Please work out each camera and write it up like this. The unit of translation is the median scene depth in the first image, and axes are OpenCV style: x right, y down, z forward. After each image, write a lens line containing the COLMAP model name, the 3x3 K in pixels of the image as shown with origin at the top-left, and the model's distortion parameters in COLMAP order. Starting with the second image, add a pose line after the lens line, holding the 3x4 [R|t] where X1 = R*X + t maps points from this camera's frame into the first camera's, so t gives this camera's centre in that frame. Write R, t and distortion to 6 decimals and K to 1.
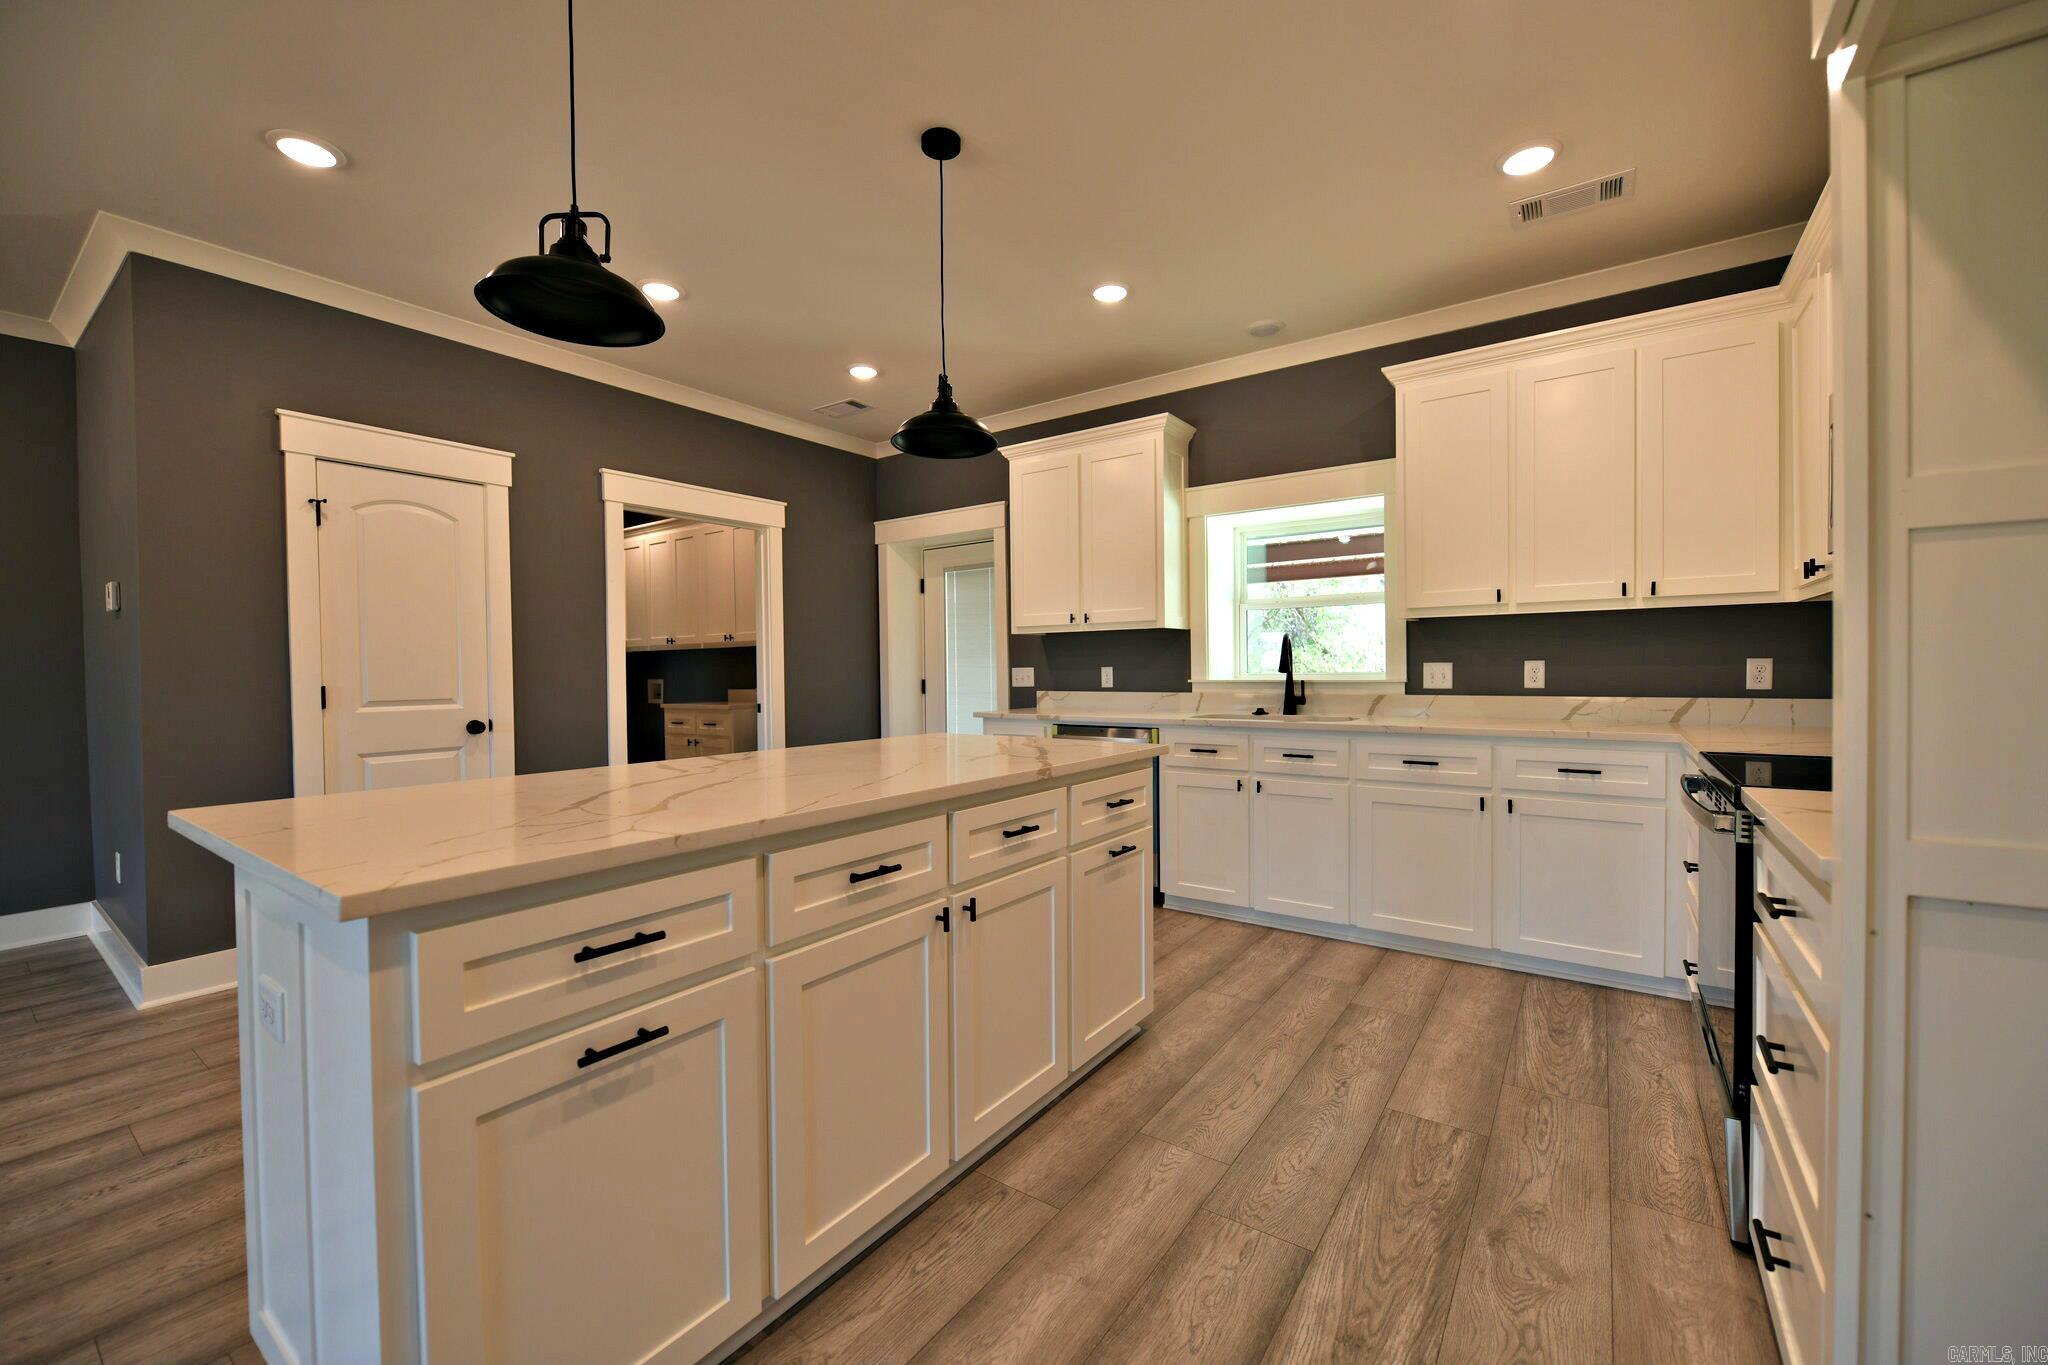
lens RADIAL K [[812.8, 0, 1024.0], [0, 812.8, 682.5], [0, 0, 1]] dist [-0.008355, -0.000659]
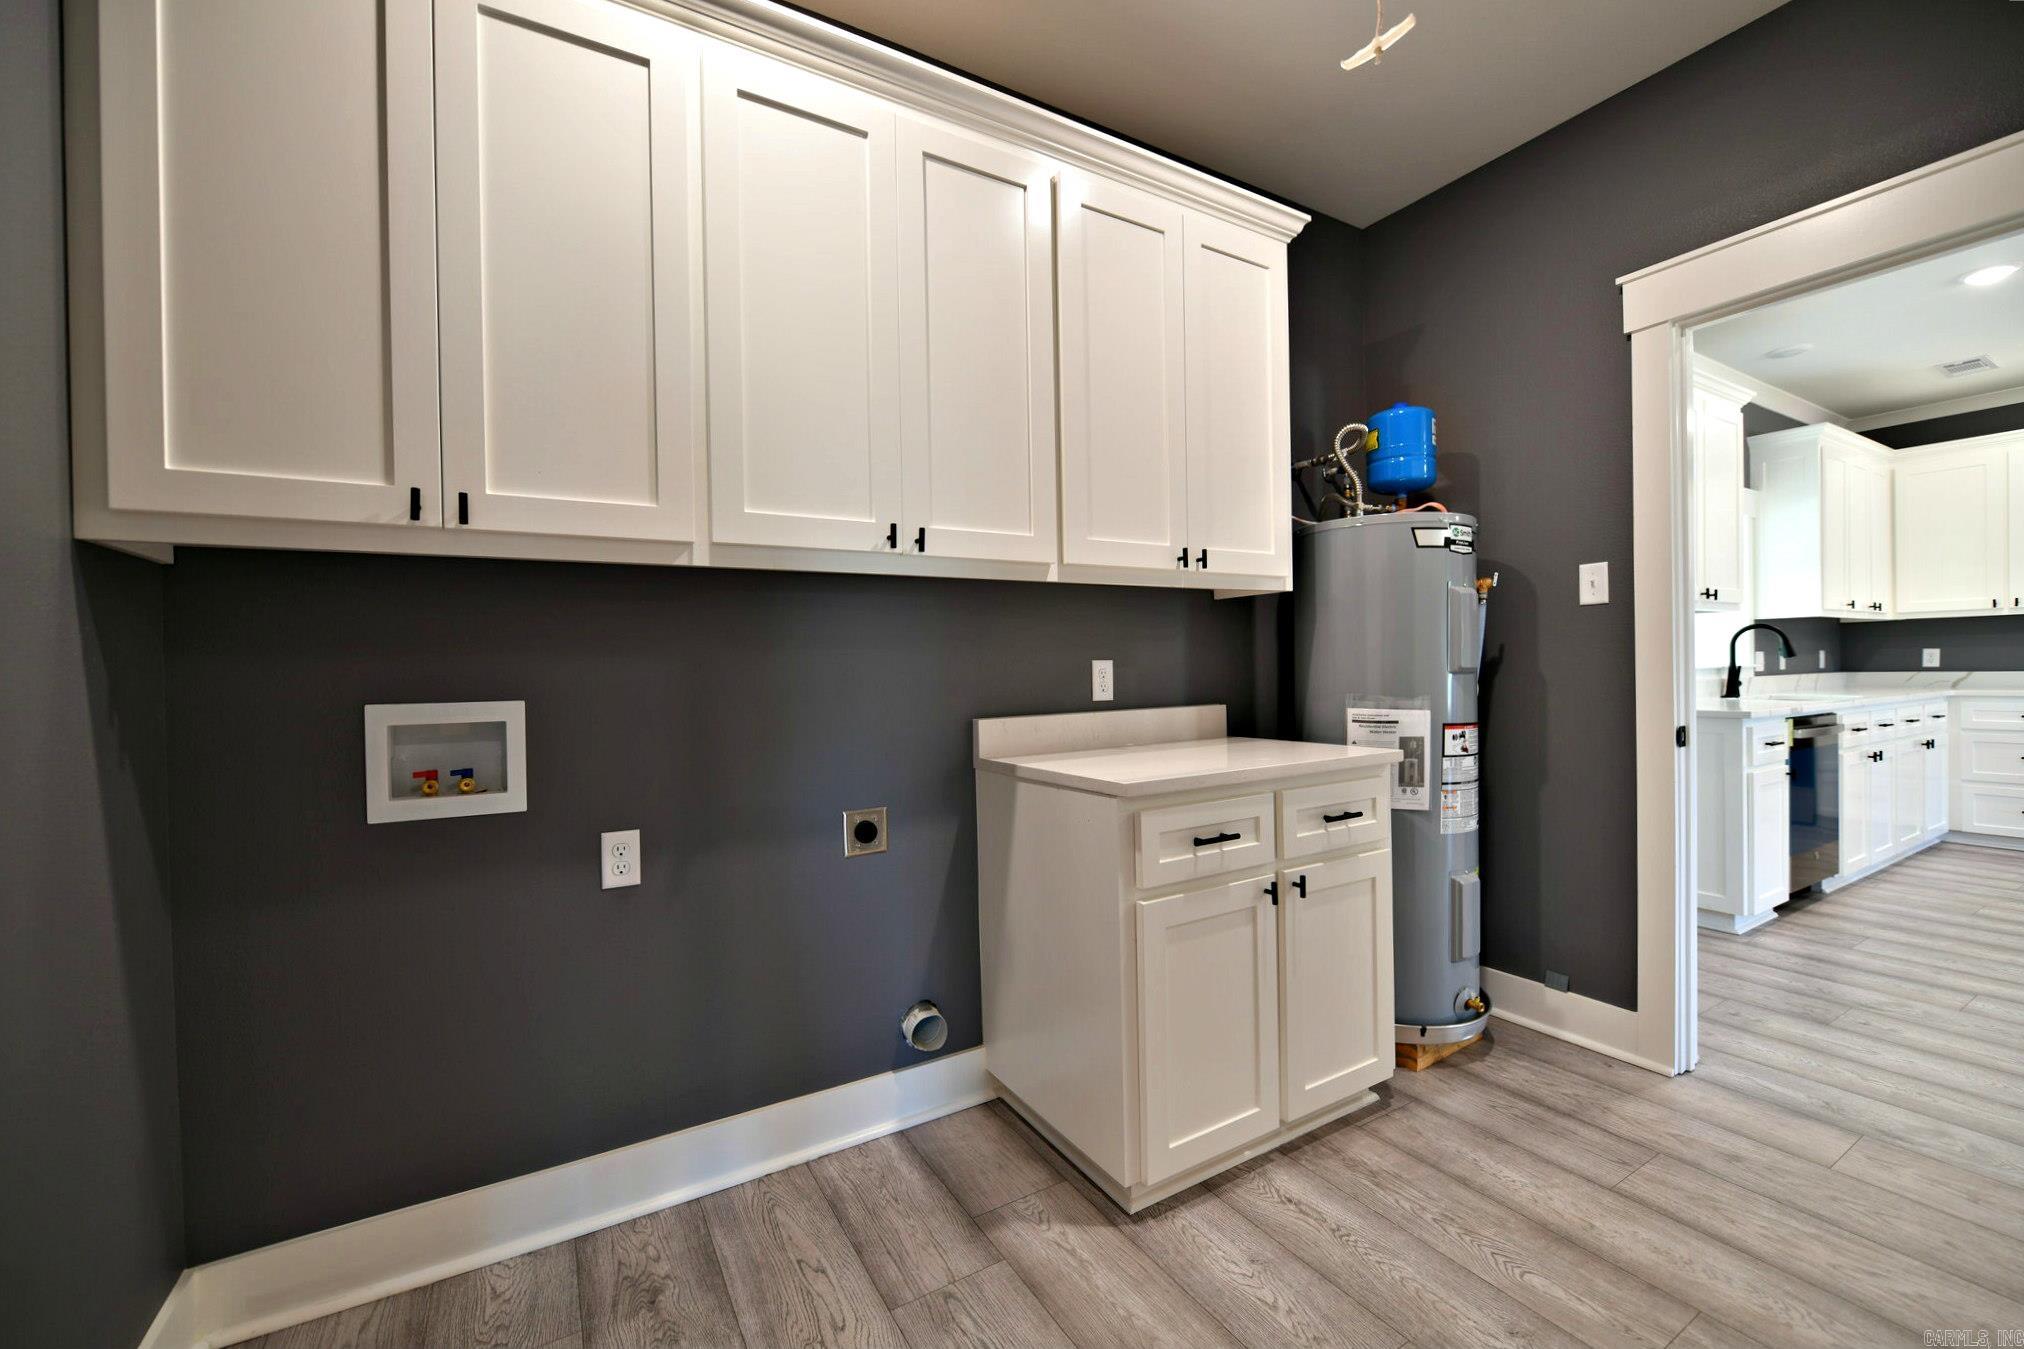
lens RADIAL K [[803.2, 0, 1012.0], [0, 803.2, 674.5], [0, 0, 1]] dist [-0.008355, -0.000659]
pose [[0.411491, -0.004178, 0.911404, -1.279317], [0.028120, 0.999572, -0.008114, -0.011486], [-0.910980, 0.028967, 0.411432, 1.708132]]
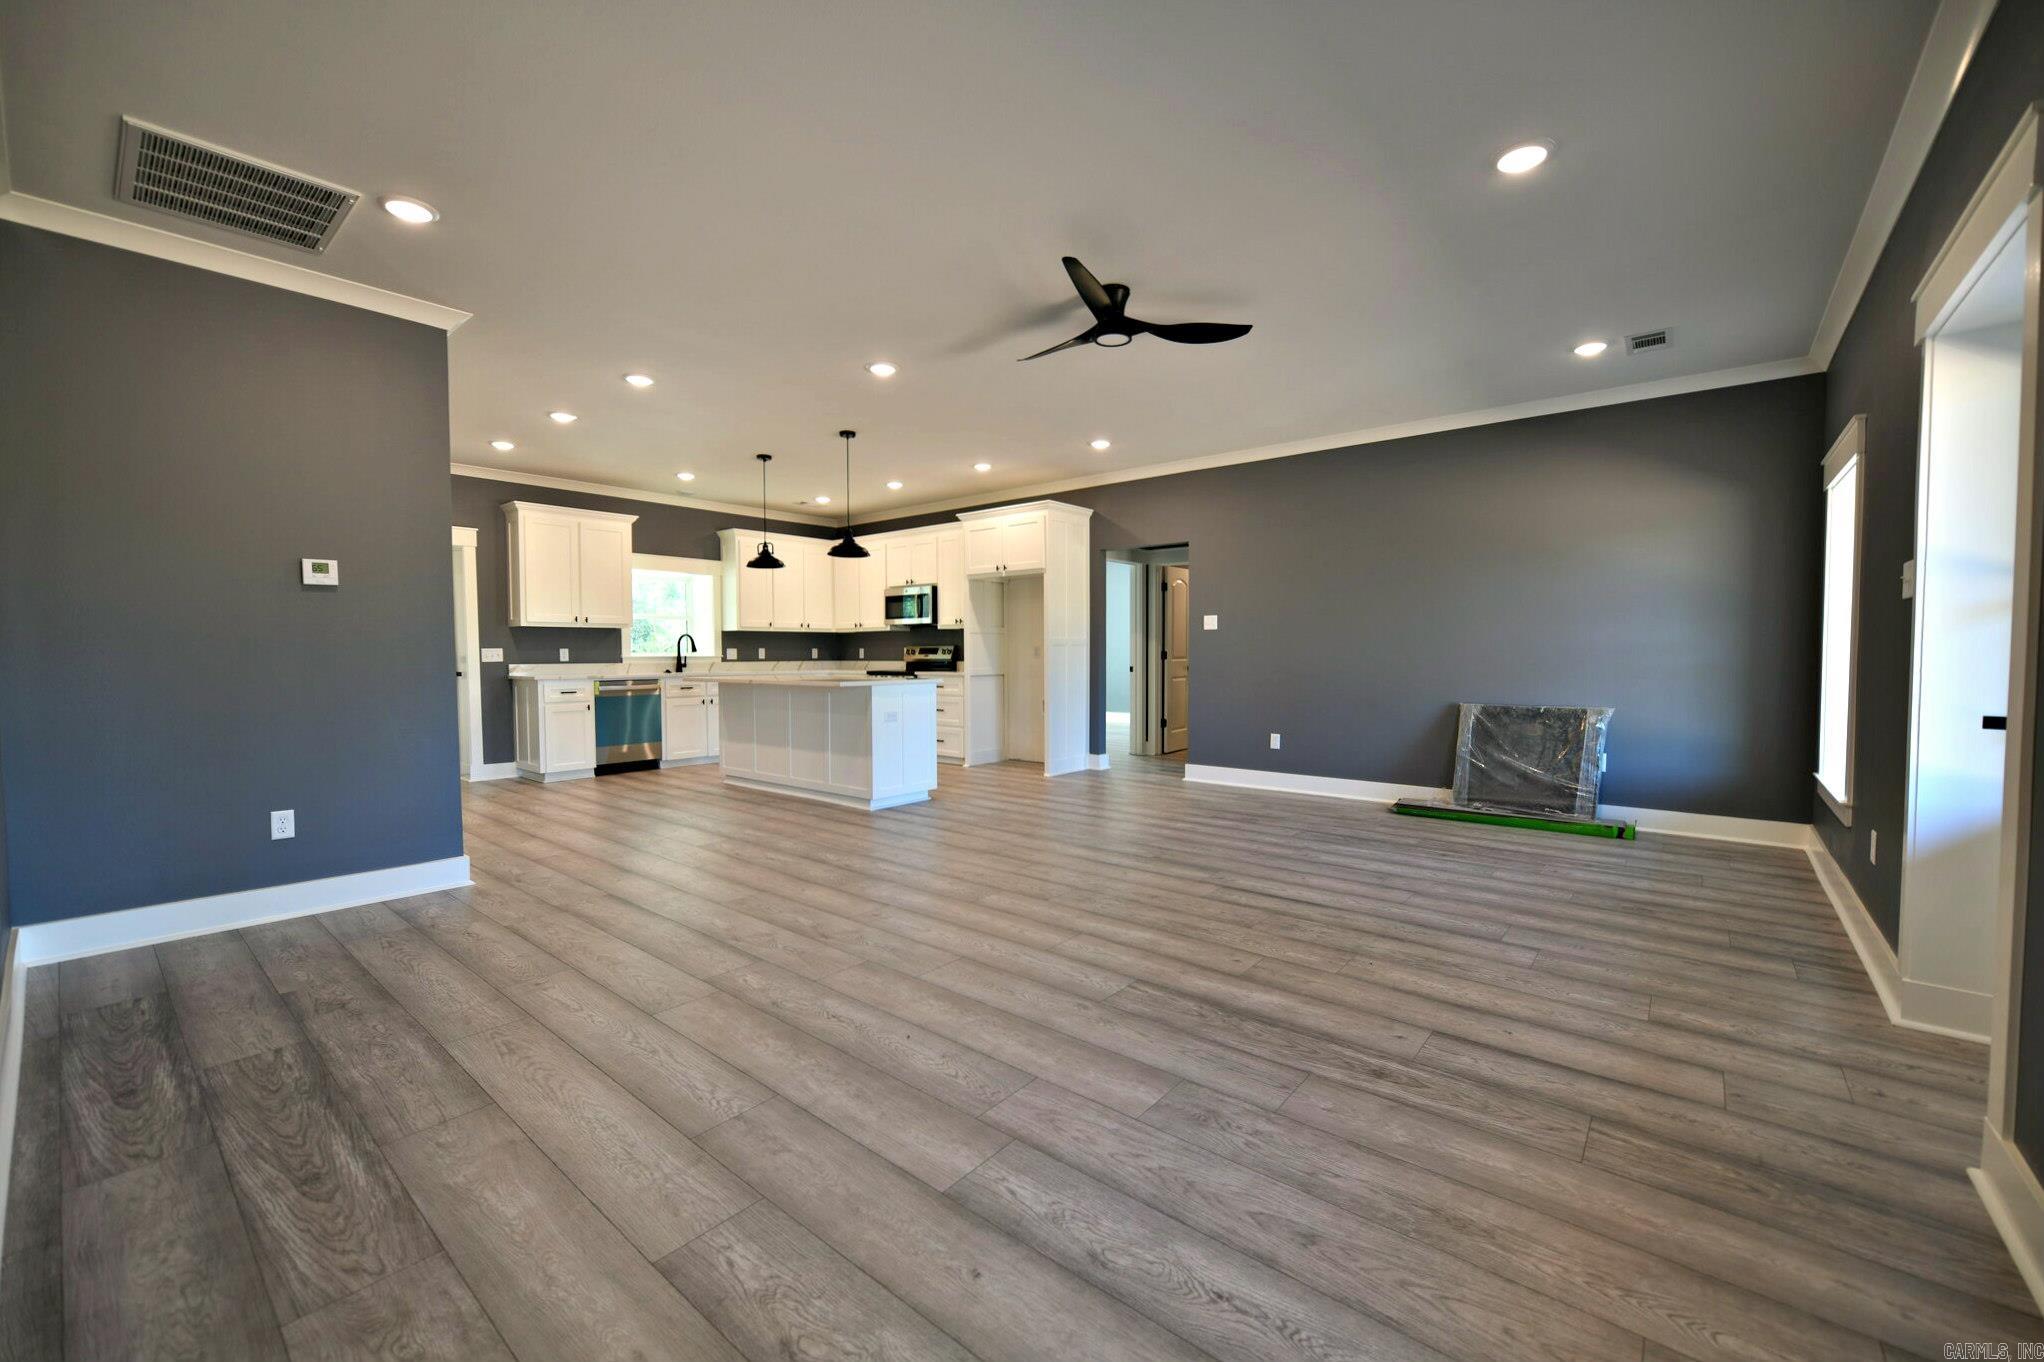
lens RADIAL K [[808.7, 0, 1013.0], [0, 808.7, 683.2], [0, 0, 1]] dist [-0.002565, -0.000252]
pose [[0.084465, -0.027900, 0.996036, -1.988753], [0.018145, 0.999485, 0.026458, 0.032848], [-0.996261, 0.015838, 0.084928, -0.049676]]
